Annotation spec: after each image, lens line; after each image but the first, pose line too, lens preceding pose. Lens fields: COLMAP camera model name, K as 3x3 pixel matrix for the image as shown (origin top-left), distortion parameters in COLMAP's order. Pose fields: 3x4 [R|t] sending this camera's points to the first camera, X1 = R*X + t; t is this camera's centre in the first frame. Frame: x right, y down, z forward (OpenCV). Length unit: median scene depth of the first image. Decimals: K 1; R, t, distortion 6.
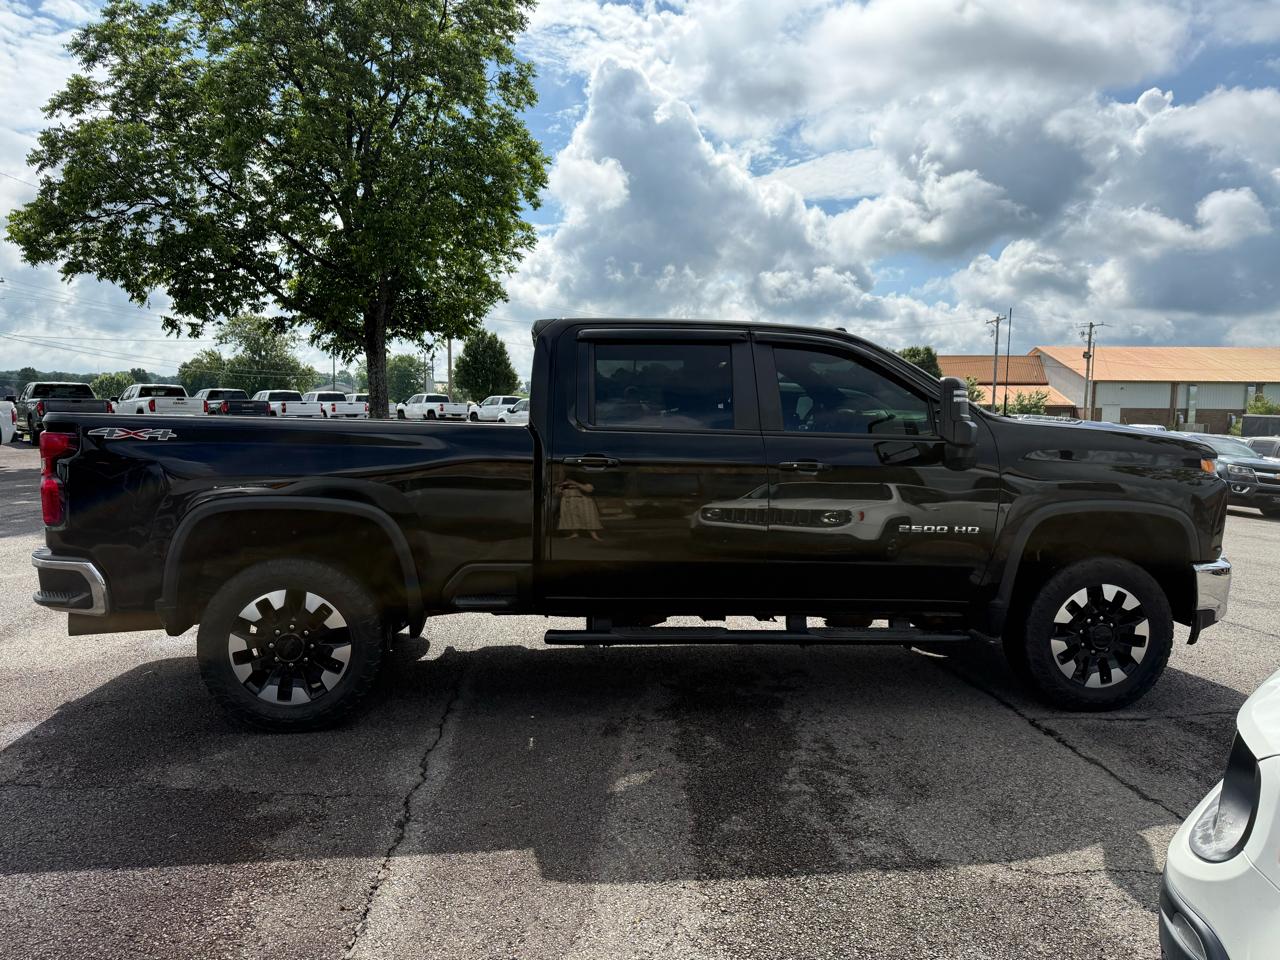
lens RADIAL K [[928.3, 0, 643.4], [0, 928.3, 483.3], [0, 0, 1]] dist [0.024006, -0.023009]
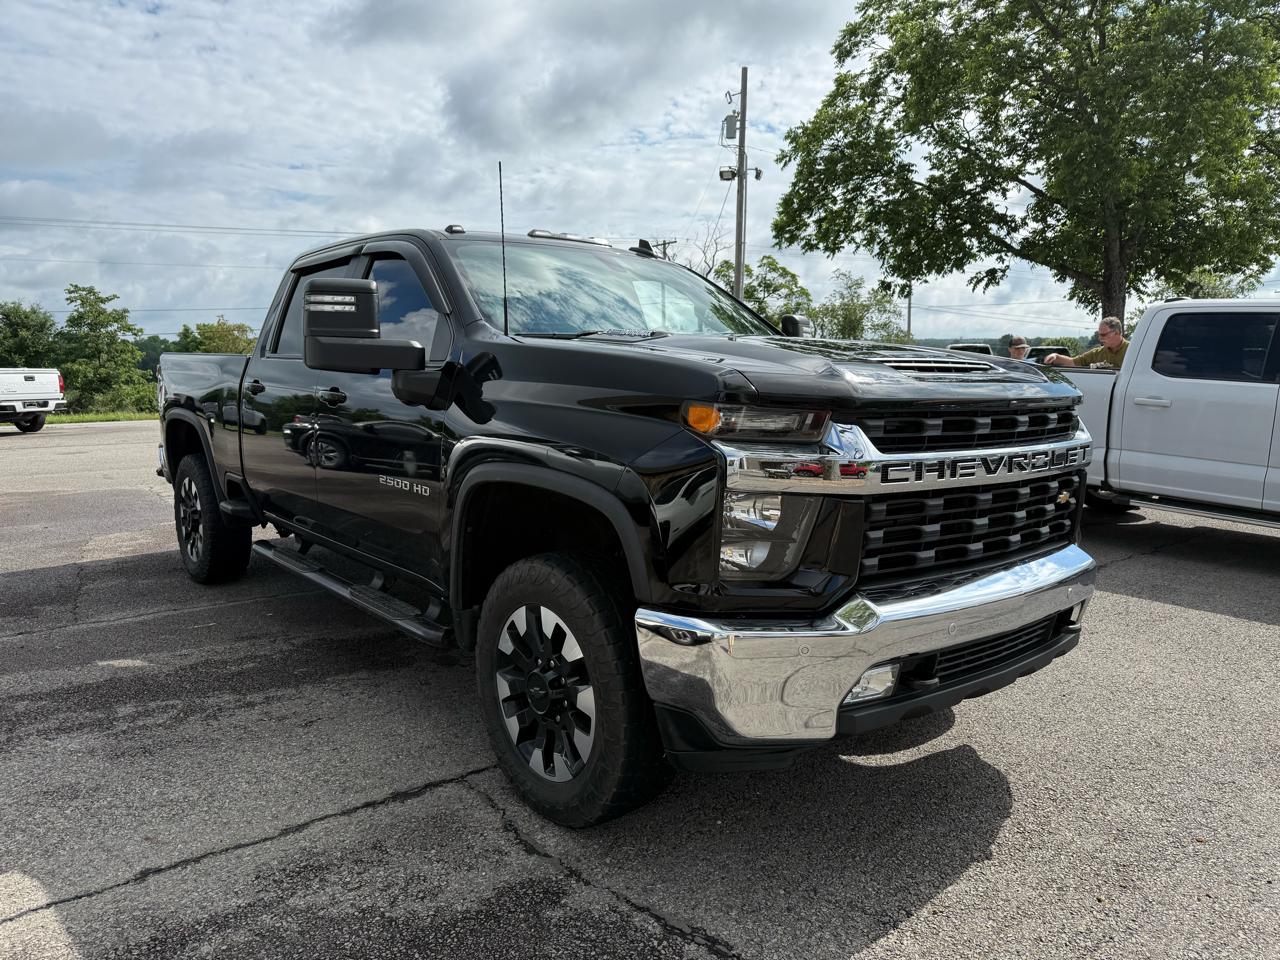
lens RADIAL K [[928.3, 0, 644.9], [0, 928.3, 475.8], [0, 0, 1]] dist [0.024006, -0.023009]
pose [[0.530492, 0.085204, -0.843397, 1.019897], [-0.059474, 0.996225, 0.063235, -0.014916], [0.845601, 0.016615, 0.533557, 0.742318]]
